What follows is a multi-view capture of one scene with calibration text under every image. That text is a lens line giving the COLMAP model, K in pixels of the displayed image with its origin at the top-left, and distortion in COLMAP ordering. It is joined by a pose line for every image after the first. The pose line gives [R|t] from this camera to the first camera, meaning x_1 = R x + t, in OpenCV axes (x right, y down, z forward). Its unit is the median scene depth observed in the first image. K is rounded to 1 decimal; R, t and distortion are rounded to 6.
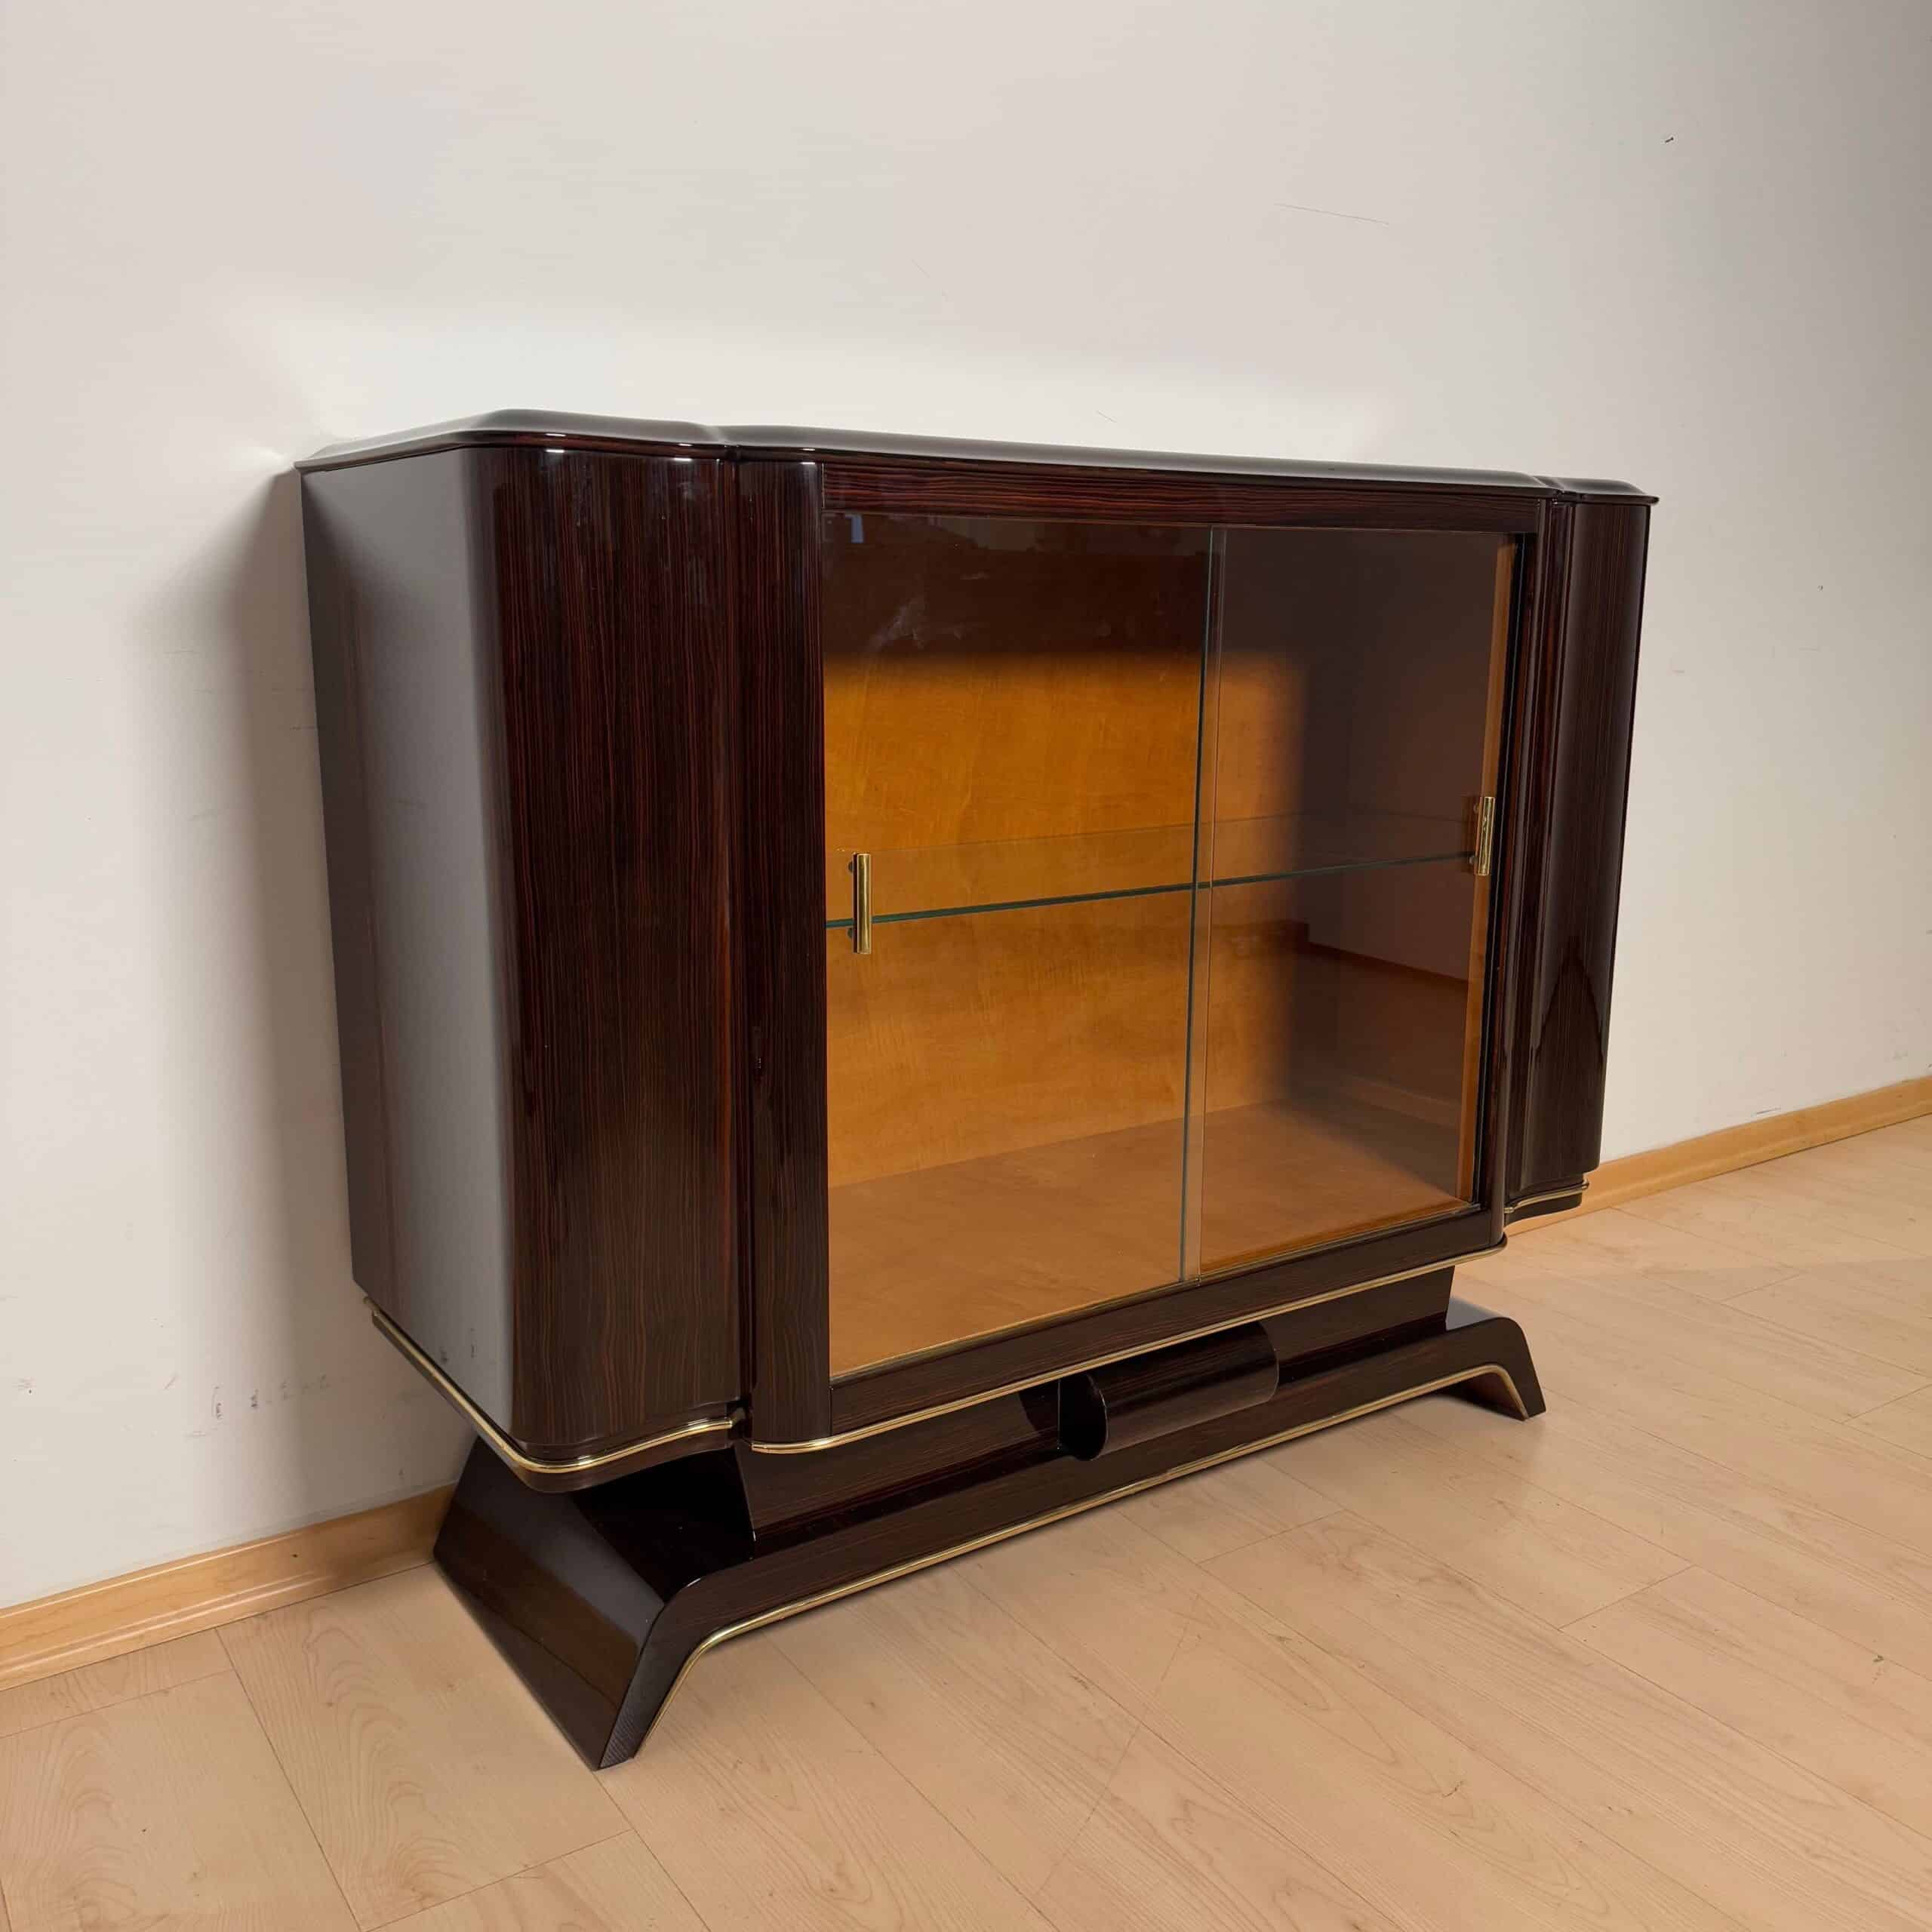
lens RADIAL K [[1862.6, 0, 969.7], [0, 1862.6, 967.9], [0, 0, 1]] dist [0.001991, 0.000000]
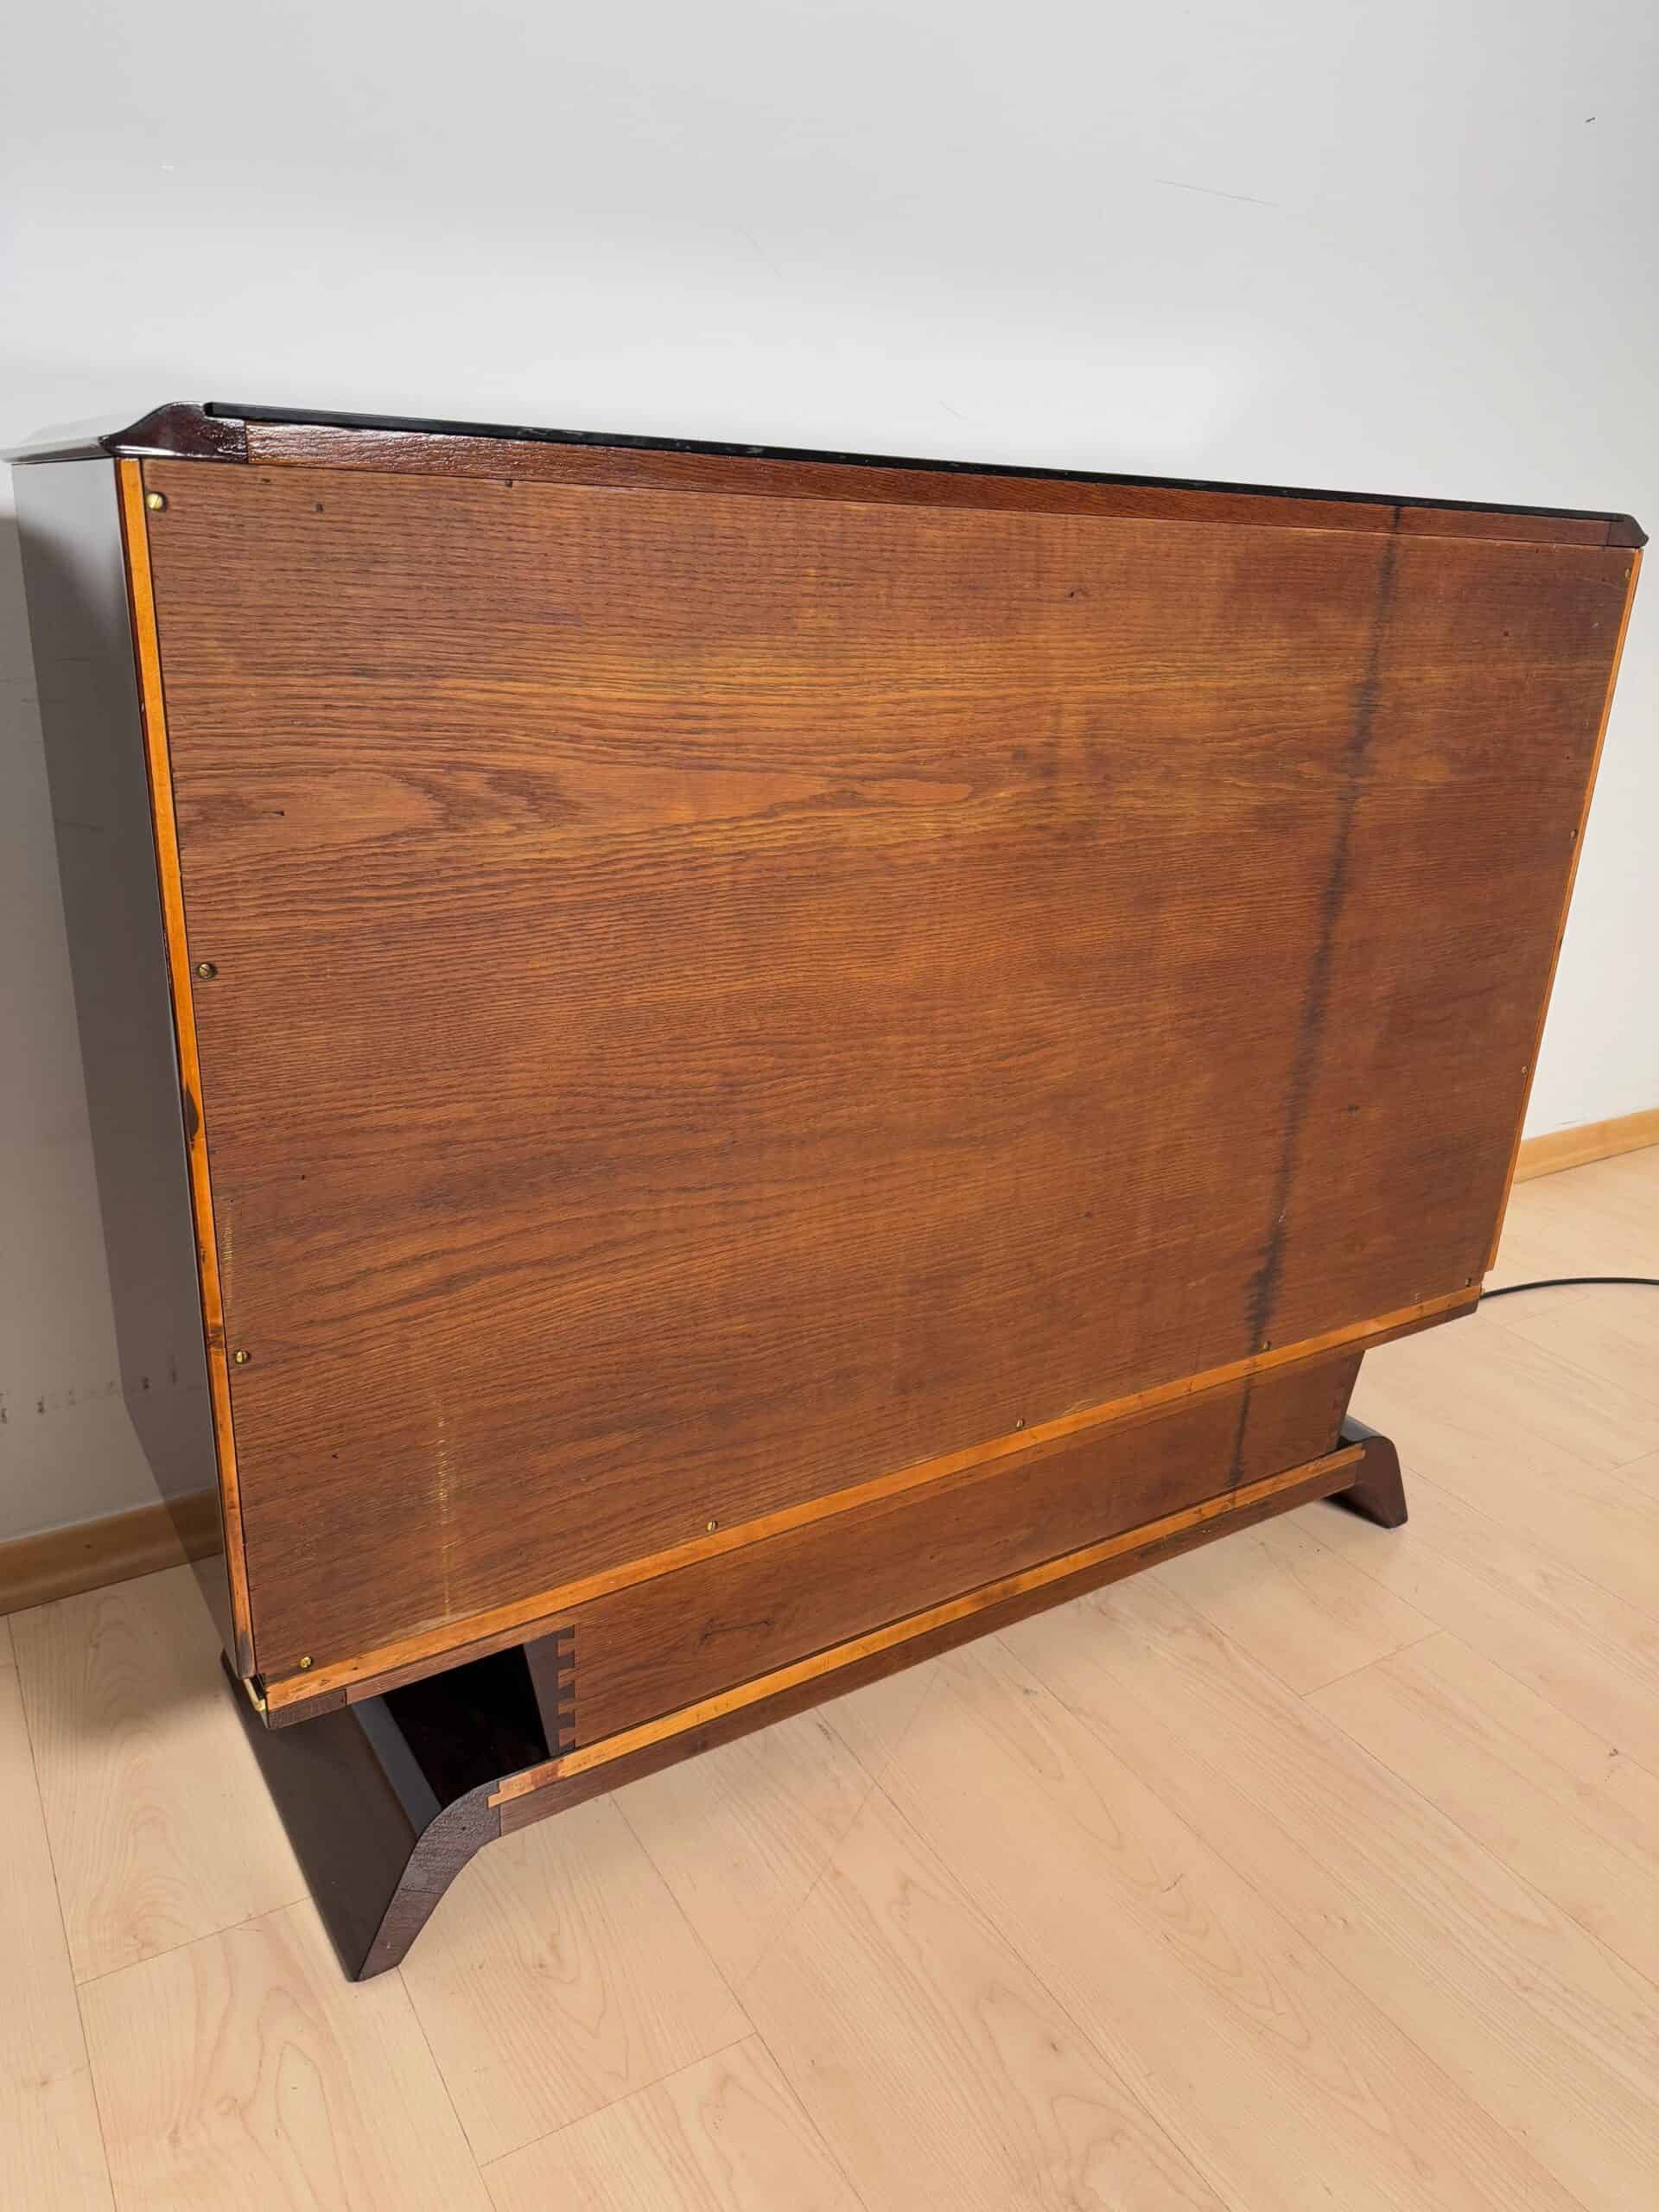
lens RADIAL K [[1604.4, 0, 830.1], [0, 1604.4, 1098.7], [0, 0, 1]] dist [0.006069, -0.006215]
pose [[0.998142, 0.053539, -0.029097, 0.071427], [-0.048757, 0.988137, 0.145631, -0.091600], [0.036549, -0.143941, 0.988911, 0.179495]]
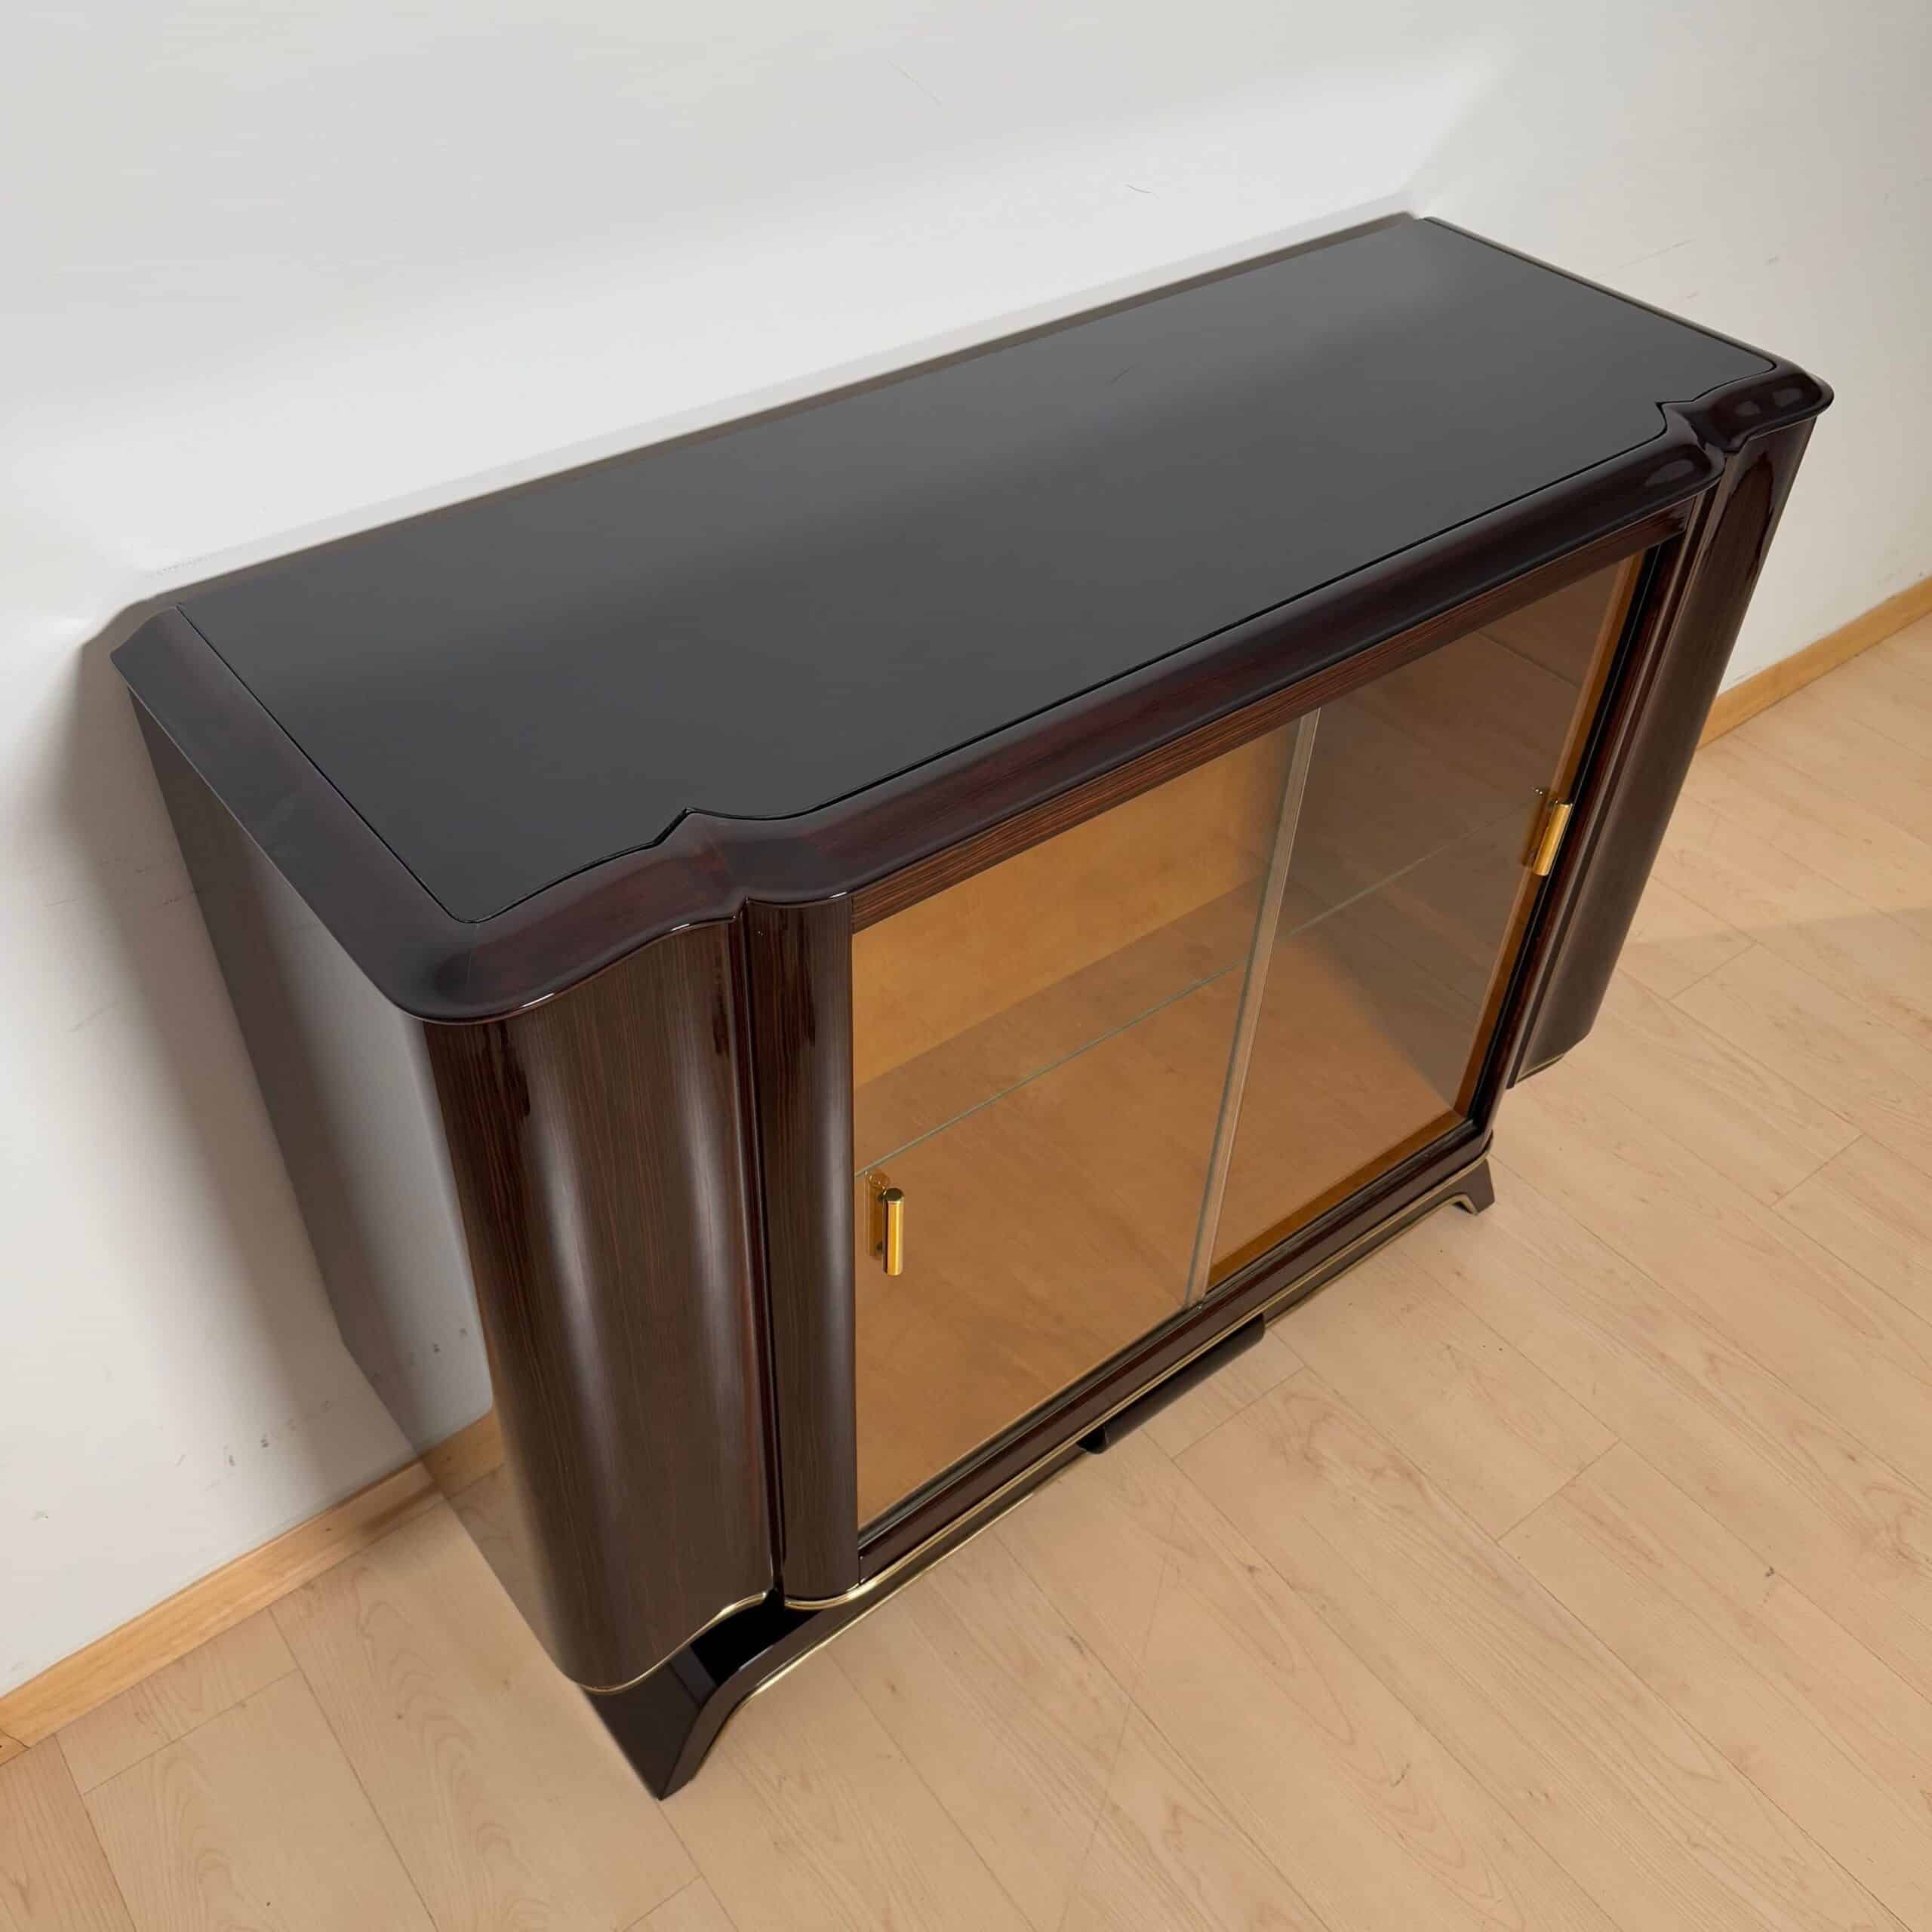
lens RADIAL K [[1862.6, 0, 951.7], [0, 1862.6, 966.2], [0, 0, 1]] dist [0.001991, 0.000000]
pose [[0.997577, -0.026224, 0.064438, -0.077482], [-0.011853, 0.848622, 0.528867, -0.564446], [-0.068553, -0.528350, 0.846255, 0.280267]]
